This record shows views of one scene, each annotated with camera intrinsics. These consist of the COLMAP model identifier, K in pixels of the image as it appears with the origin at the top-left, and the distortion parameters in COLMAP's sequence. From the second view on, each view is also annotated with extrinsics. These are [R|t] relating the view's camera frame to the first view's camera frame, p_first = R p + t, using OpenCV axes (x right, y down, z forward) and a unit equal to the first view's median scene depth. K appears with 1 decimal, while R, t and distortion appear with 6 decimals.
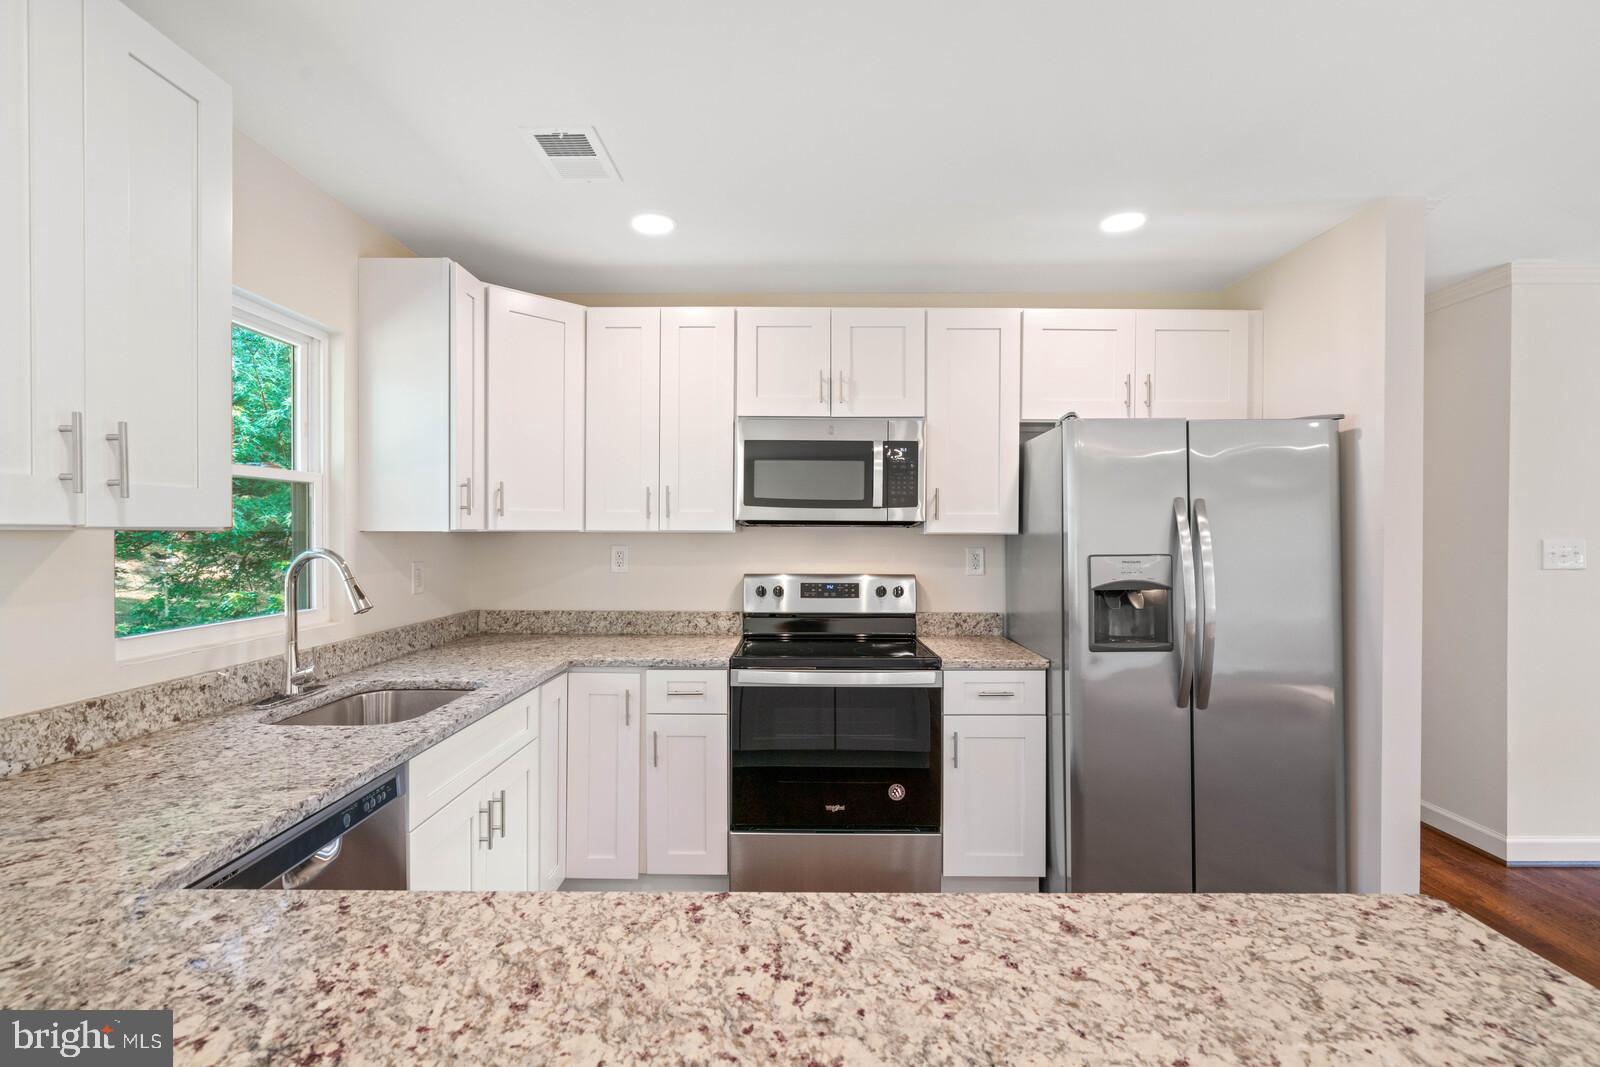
lens RADIAL K [[737.2, 0, 801.0], [0, 737.2, 524.0], [0, 0, 1]] dist [-0.007874, 0.000972]
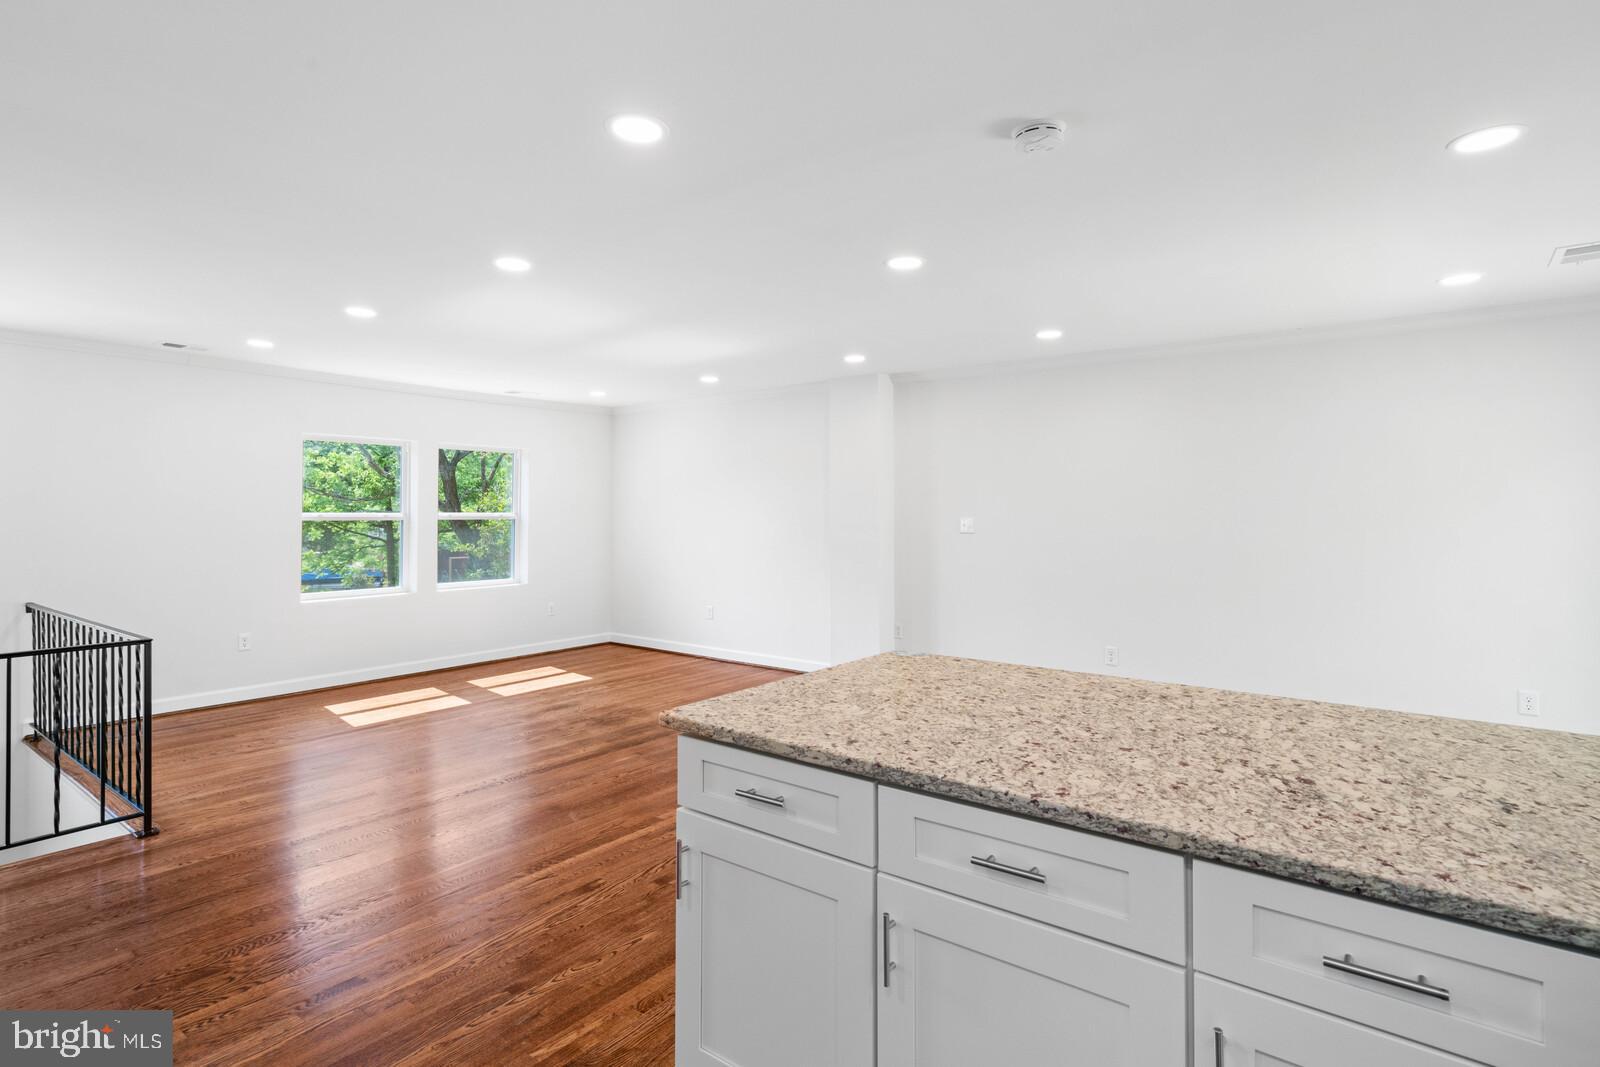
lens RADIAL K [[780.4, 0, 810.9], [0, 780.4, 491.5], [0, 0, 1]] dist [-0.000271, 0.002300]
pose [[-0.801457, 0.015308, 0.597857, -0.217675], [-0.009201, 0.999238, -0.037920, 0.009310], [-0.597982, -0.035892, -0.800706, 0.831220]]
